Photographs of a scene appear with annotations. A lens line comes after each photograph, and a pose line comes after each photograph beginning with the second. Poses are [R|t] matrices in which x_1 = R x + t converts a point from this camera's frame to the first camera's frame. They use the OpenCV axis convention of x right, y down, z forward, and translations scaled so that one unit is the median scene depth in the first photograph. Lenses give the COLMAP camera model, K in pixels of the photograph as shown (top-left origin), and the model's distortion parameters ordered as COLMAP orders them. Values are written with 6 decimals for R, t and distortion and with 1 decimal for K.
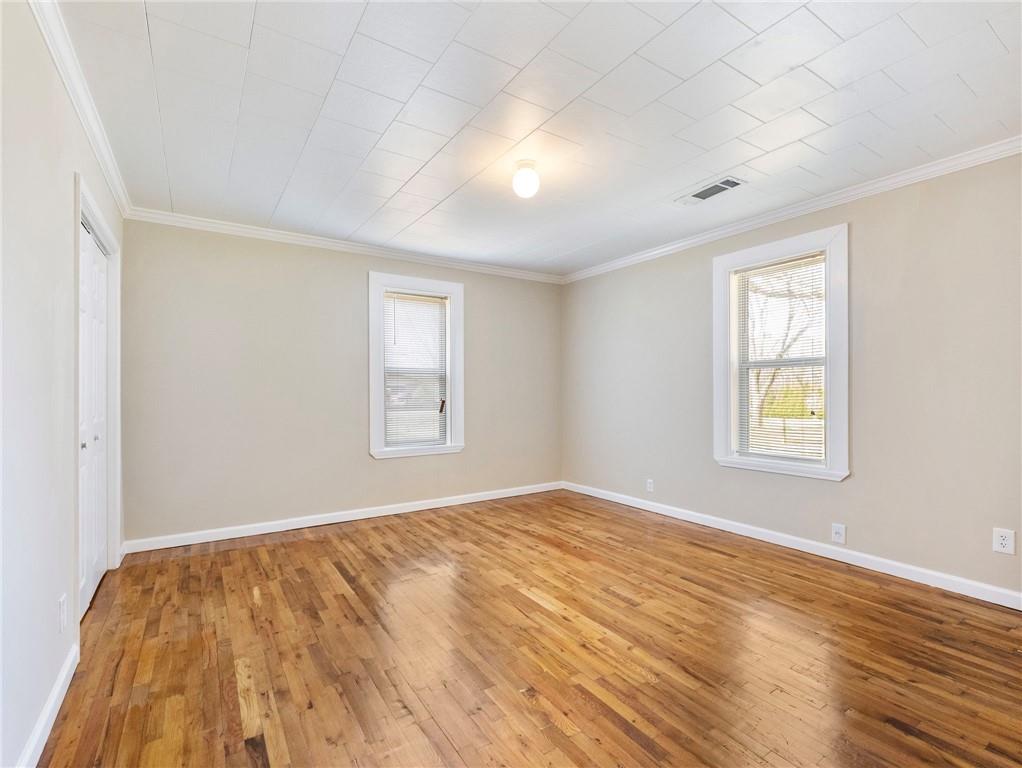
lens RADIAL K [[471.5, 0, 506.9], [0, 471.5, 388.2], [0, 0, 1]] dist [0.002285, 0.000044]
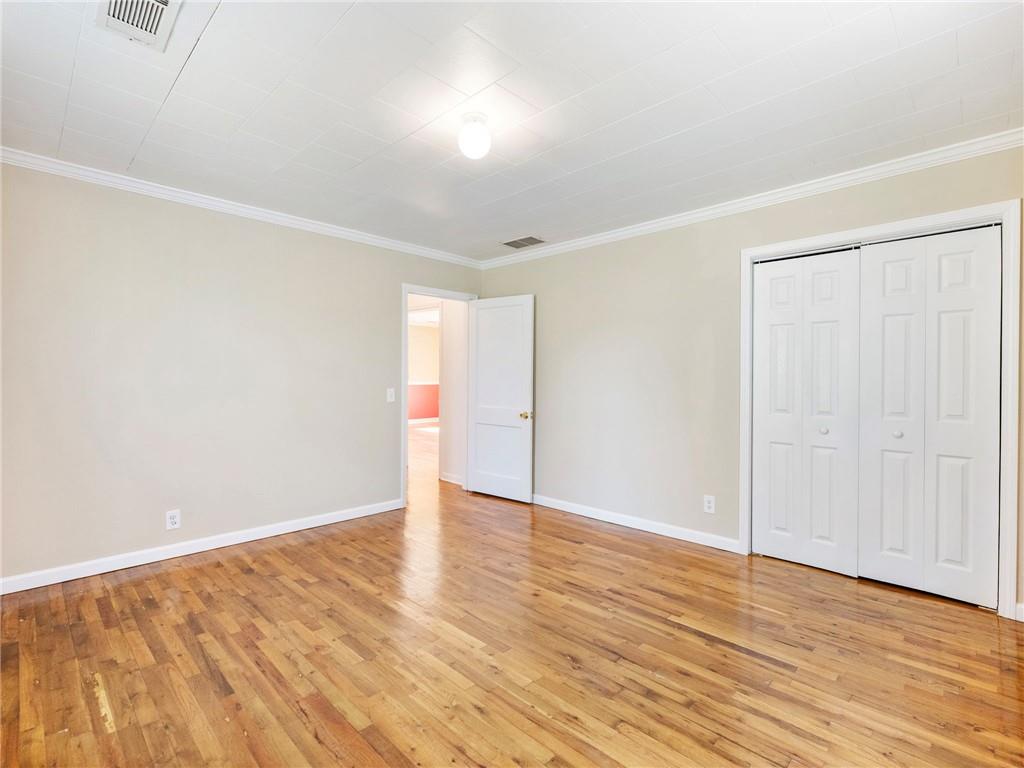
lens RADIAL K [[472.4, 0, 507.9], [0, 472.4, 388.2], [0, 0, 1]] dist [0.002285, 0.000044]
pose [[-0.975349, 0.003292, -0.220642, 0.164164], [-0.001847, 0.999732, 0.023082, -0.013989], [0.220659, 0.022921, -0.975082, 1.807493]]
